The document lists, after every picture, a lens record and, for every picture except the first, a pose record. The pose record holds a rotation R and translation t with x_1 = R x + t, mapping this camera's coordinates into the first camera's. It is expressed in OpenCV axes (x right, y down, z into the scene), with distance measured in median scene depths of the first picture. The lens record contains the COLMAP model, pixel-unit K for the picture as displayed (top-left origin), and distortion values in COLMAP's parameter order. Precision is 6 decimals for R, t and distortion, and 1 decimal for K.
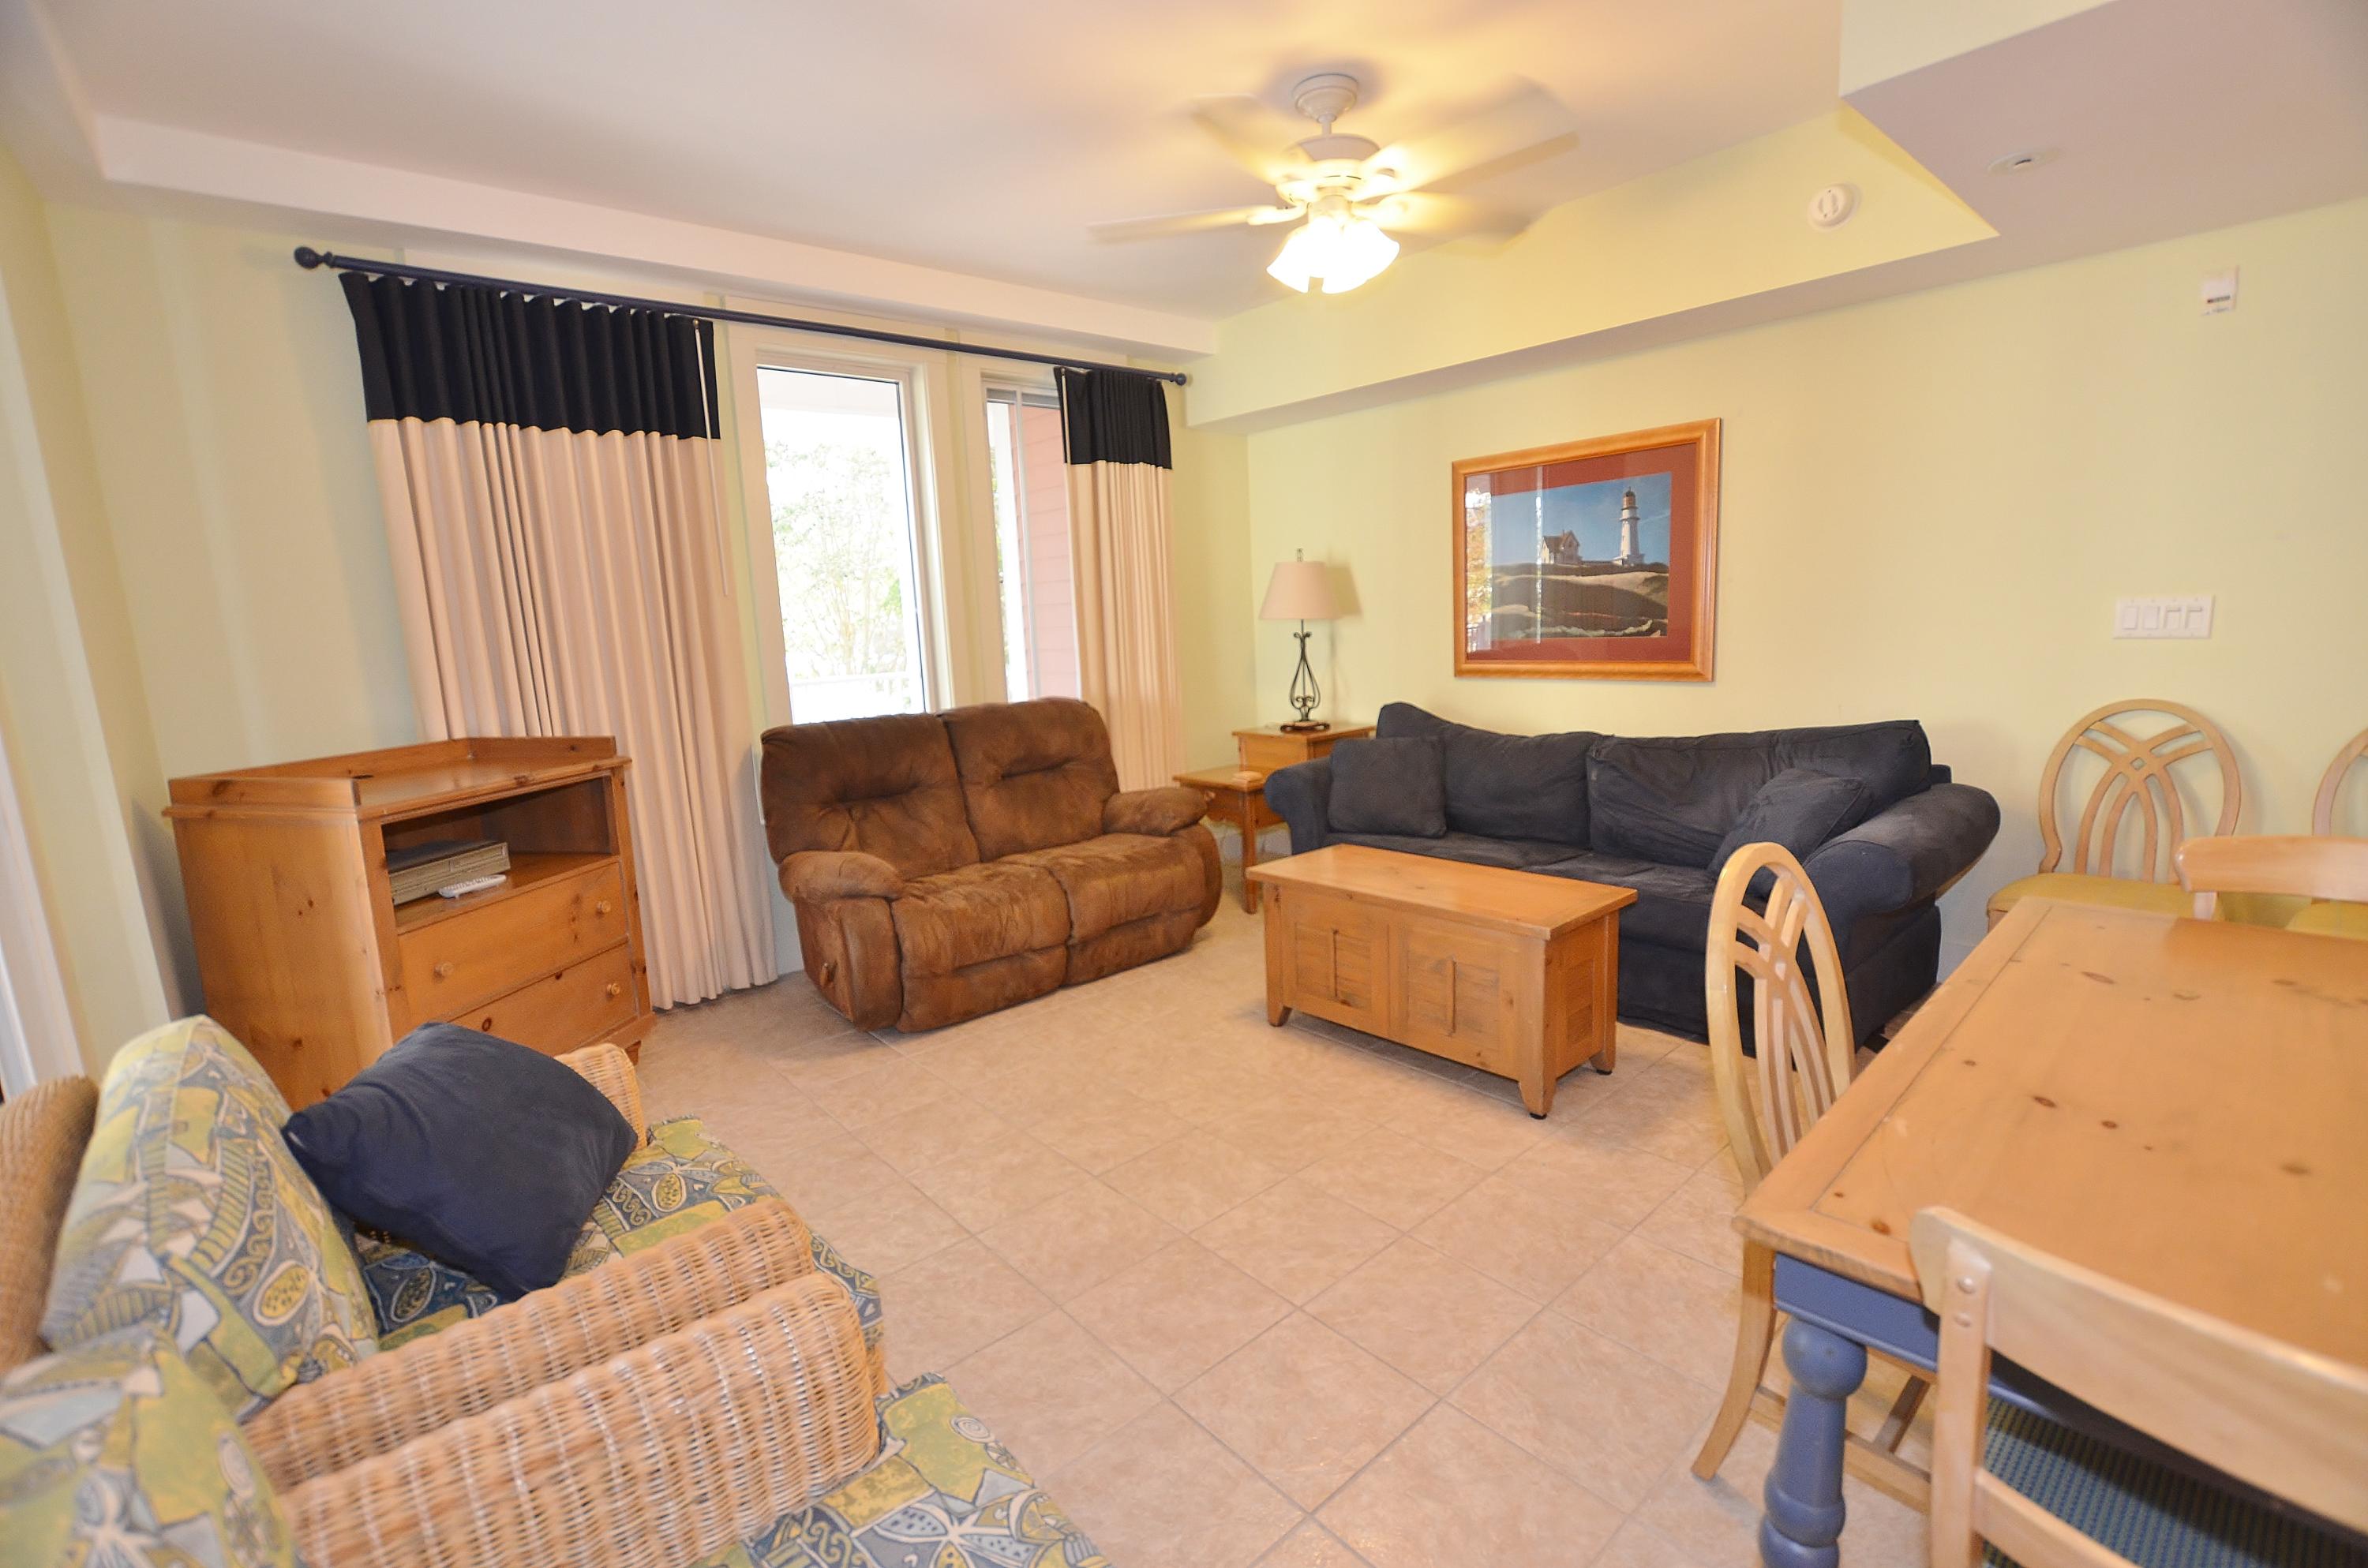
lens RADIAL K [[1038.2, 0, 1192.9], [0, 1038.2, 796.1], [0, 0, 1]] dist [-0.026828, 0.000553]
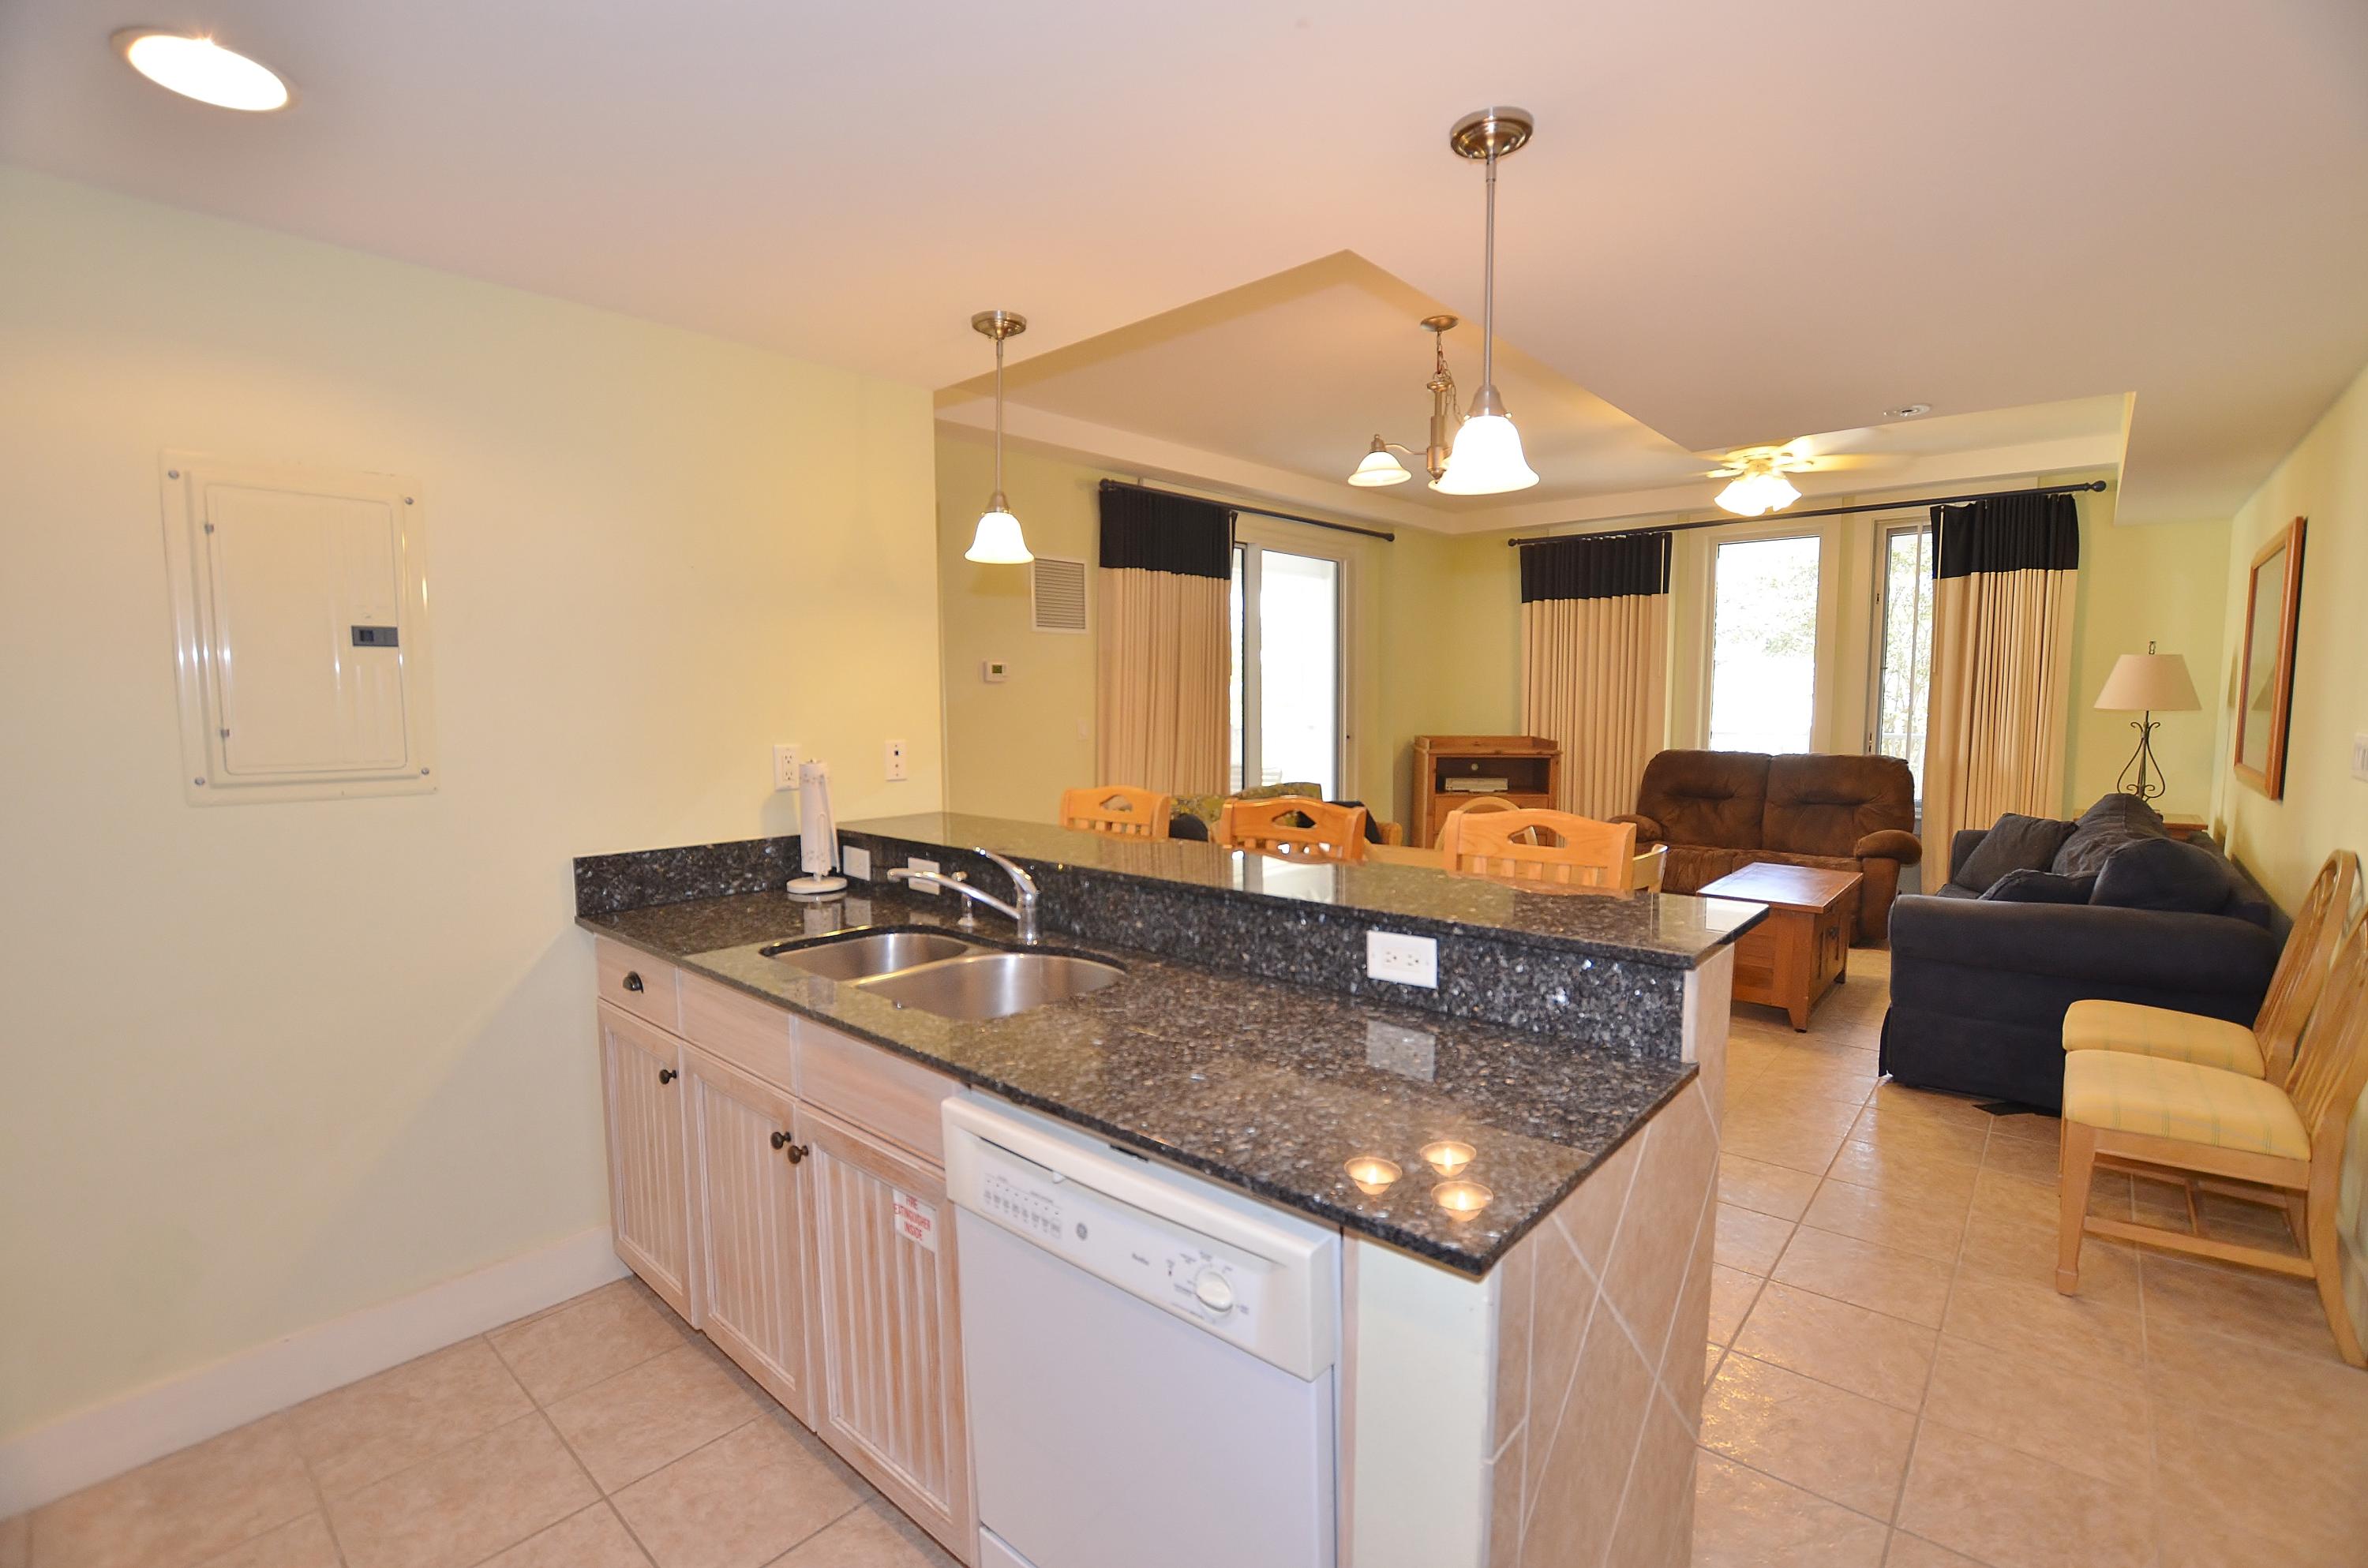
lens RADIAL K [[1038.2, 0, 1192.9], [0, 1038.2, 796.1], [0, 0, 1]] dist [-0.026828, 0.000553]
pose [[0.131648, 0.139540, -0.981426, 1.235926], [-0.172798, 0.978116, 0.115891, -0.051544], [0.976120, 0.154332, 0.152879, -0.065432]]
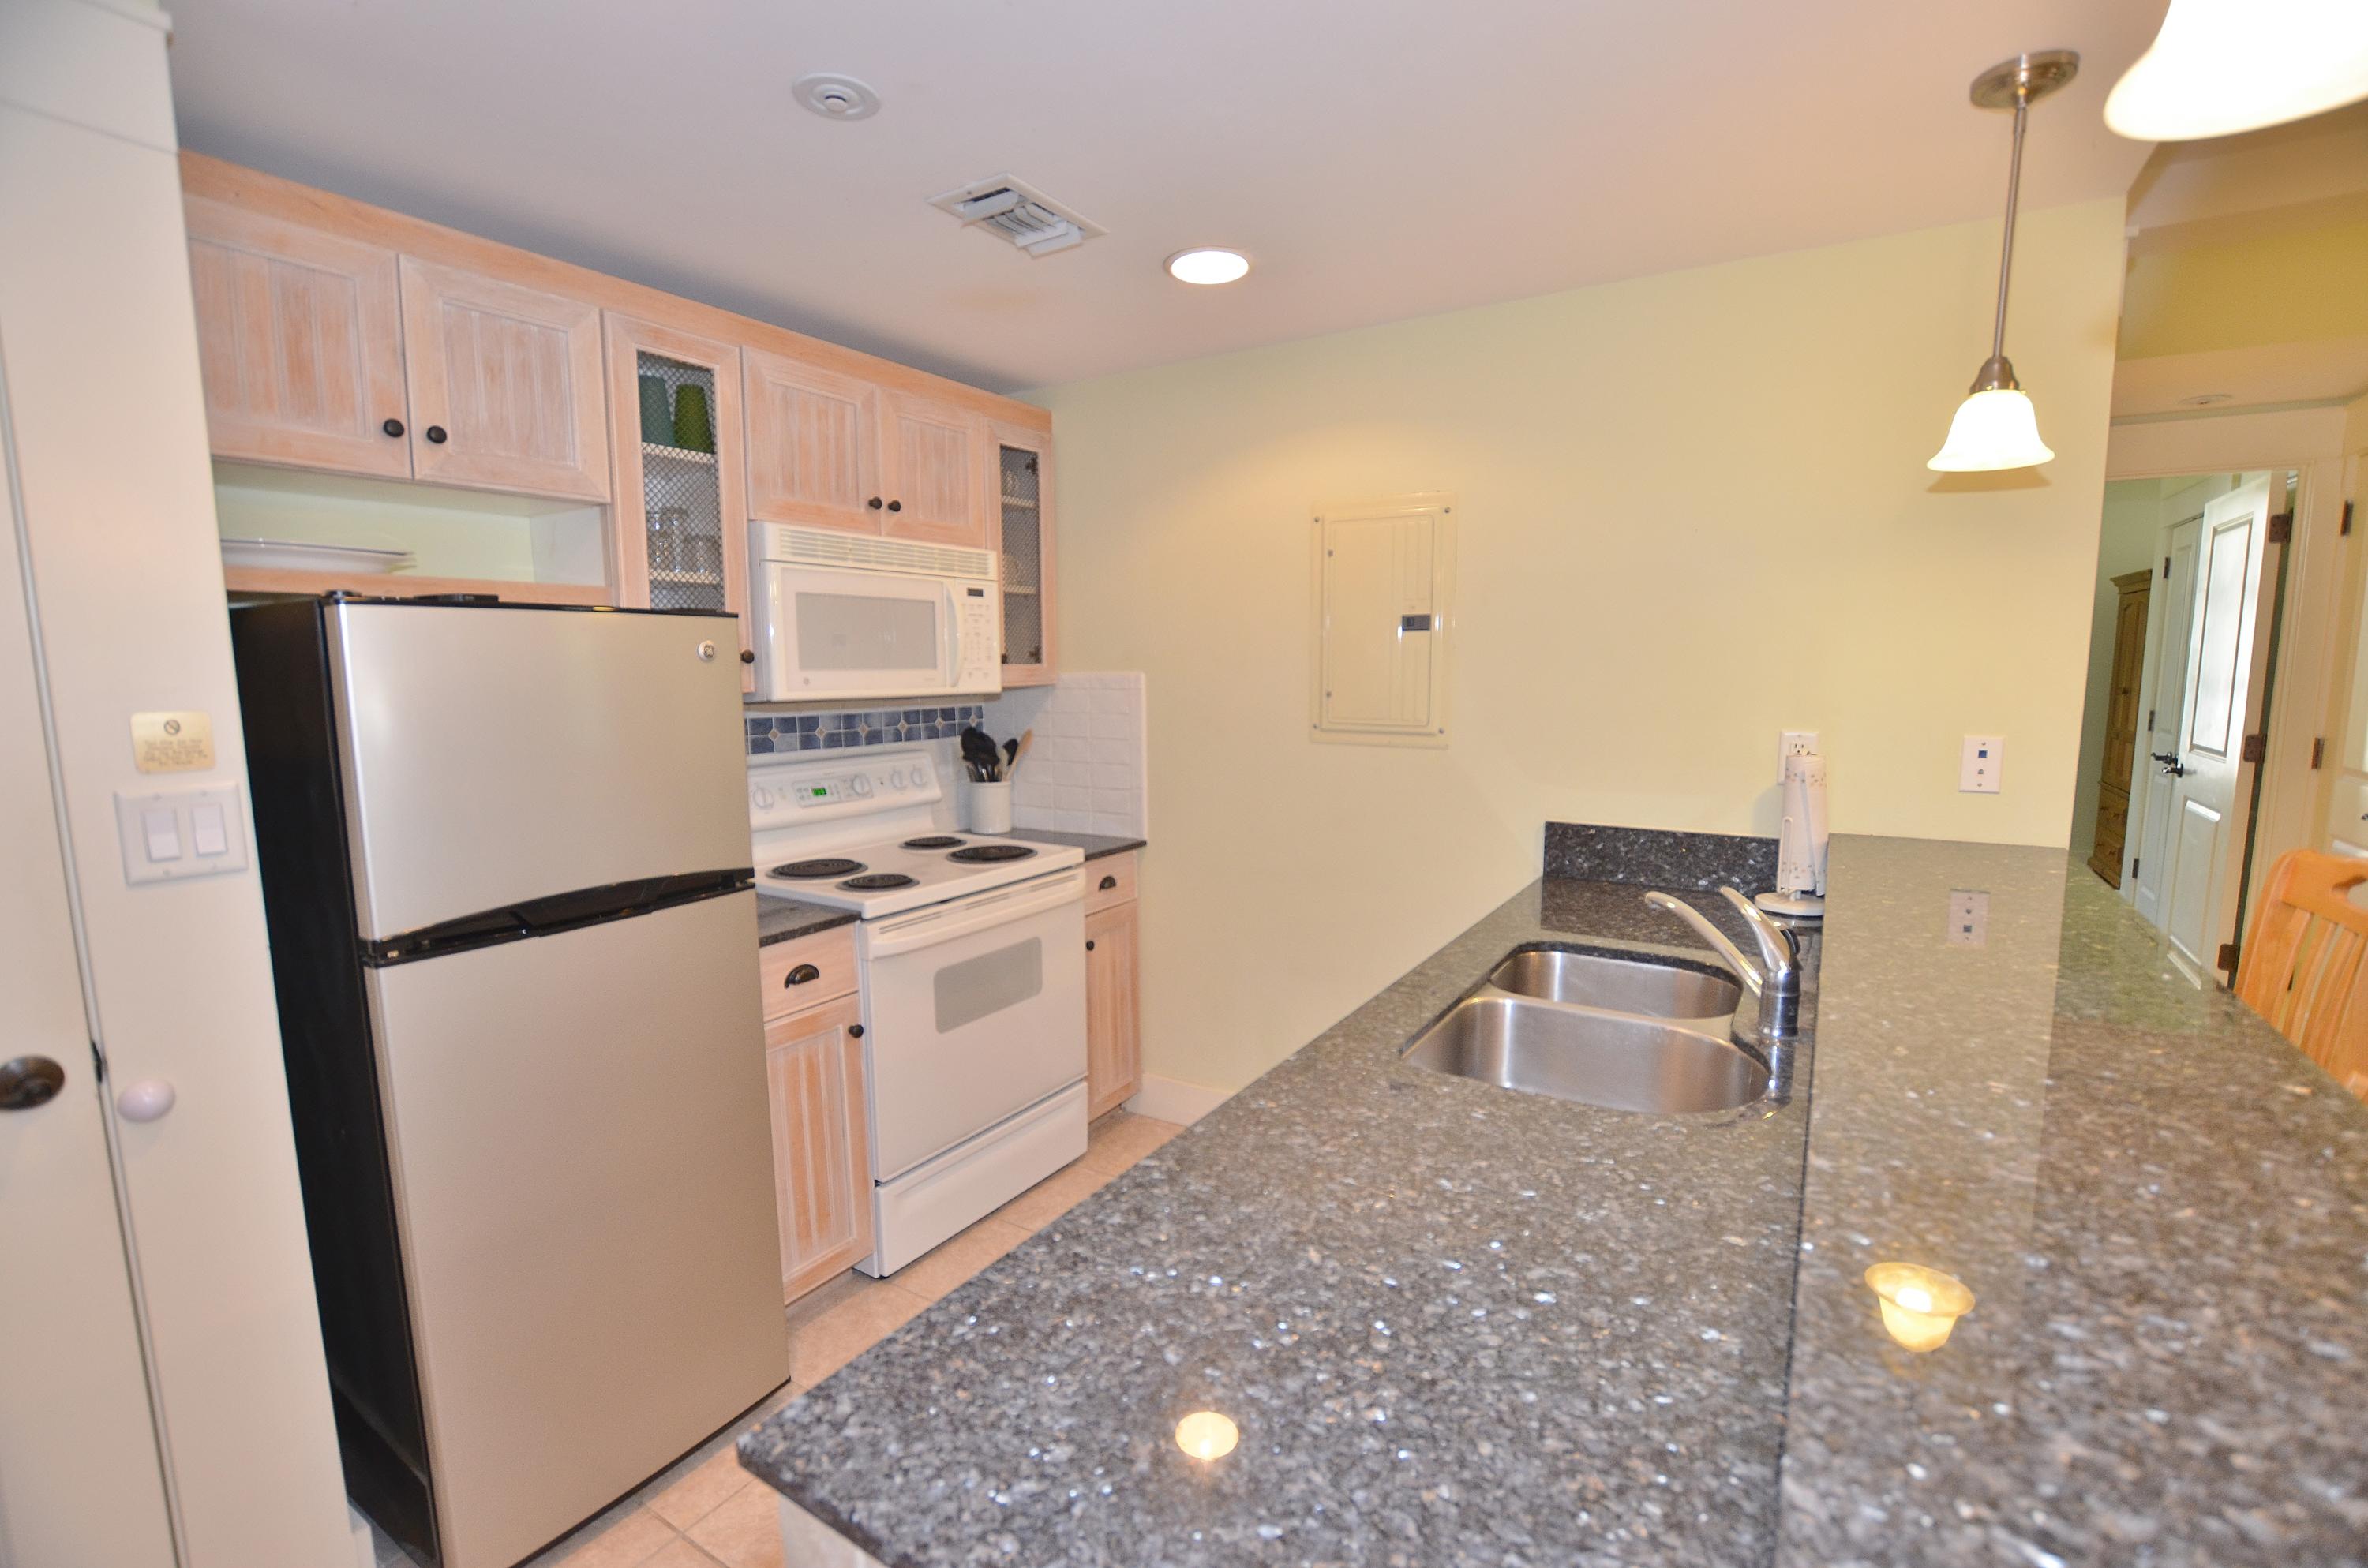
lens RADIAL K [[1038.2, 0, 1192.9], [0, 1038.2, 796.1], [0, 0, 1]] dist [-0.026828, 0.000553]
pose [[-0.954427, 0.089773, -0.284621, 1.006808], [-0.001374, 0.952354, 0.304992, -0.096067], [0.298440, 0.291484, -0.908829, 0.191849]]
